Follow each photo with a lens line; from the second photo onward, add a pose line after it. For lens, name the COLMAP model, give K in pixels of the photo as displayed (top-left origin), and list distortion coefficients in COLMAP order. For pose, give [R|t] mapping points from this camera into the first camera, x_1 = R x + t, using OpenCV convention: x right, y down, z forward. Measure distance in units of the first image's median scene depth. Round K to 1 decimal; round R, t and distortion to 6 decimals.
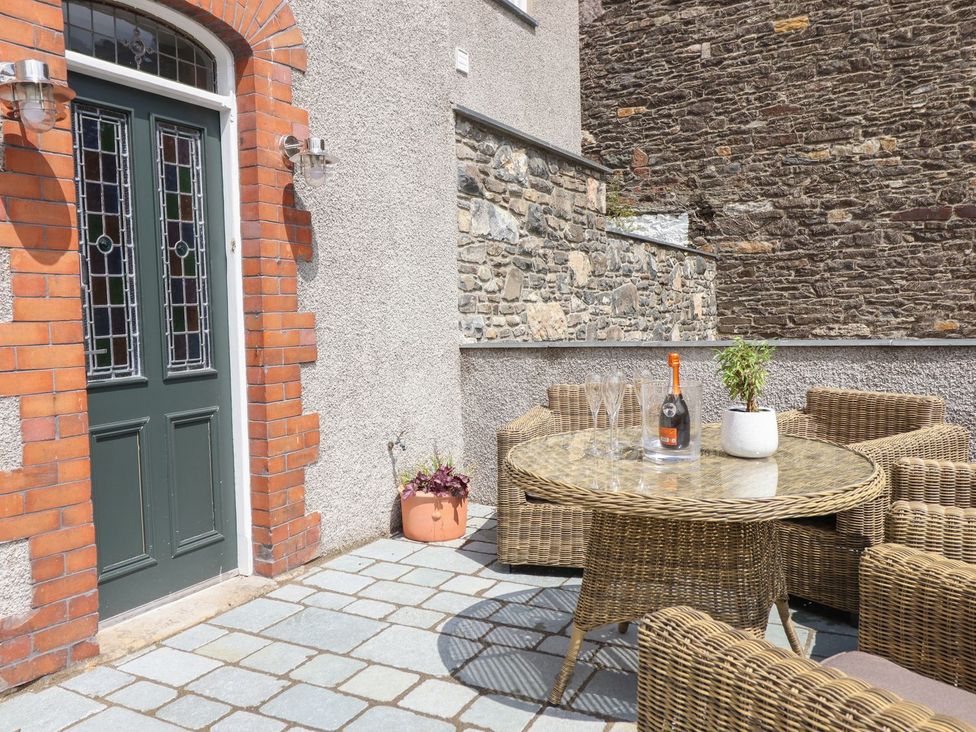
lens RADIAL K [[779.3, 0, 488.0], [0, 779.3, 356.5], [0, 0, 1]] dist [-0.001345, -0.001107]
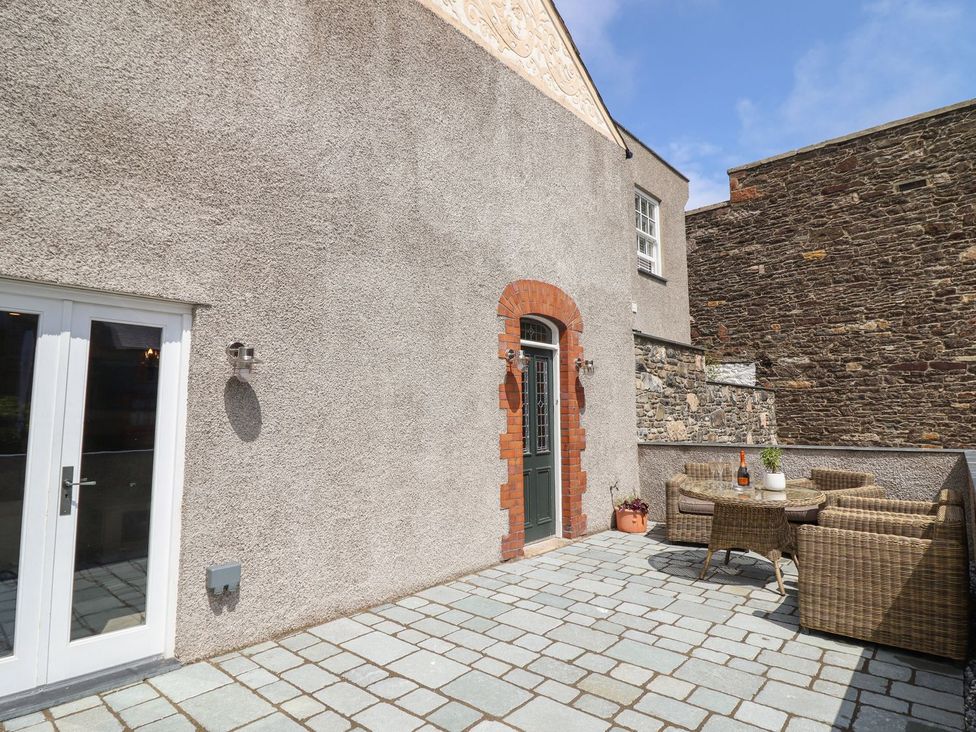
lens RADIAL K [[546.5, 0, 491.7], [0, 546.5, 355.1], [0, 0, 1]] dist [-0.005255, -0.009300]
pose [[0.978097, -0.004113, -0.208110, -0.072478], [-0.029353, 0.987089, -0.157462, -0.002665], [0.206071, 0.160122, 0.965347, -0.349439]]
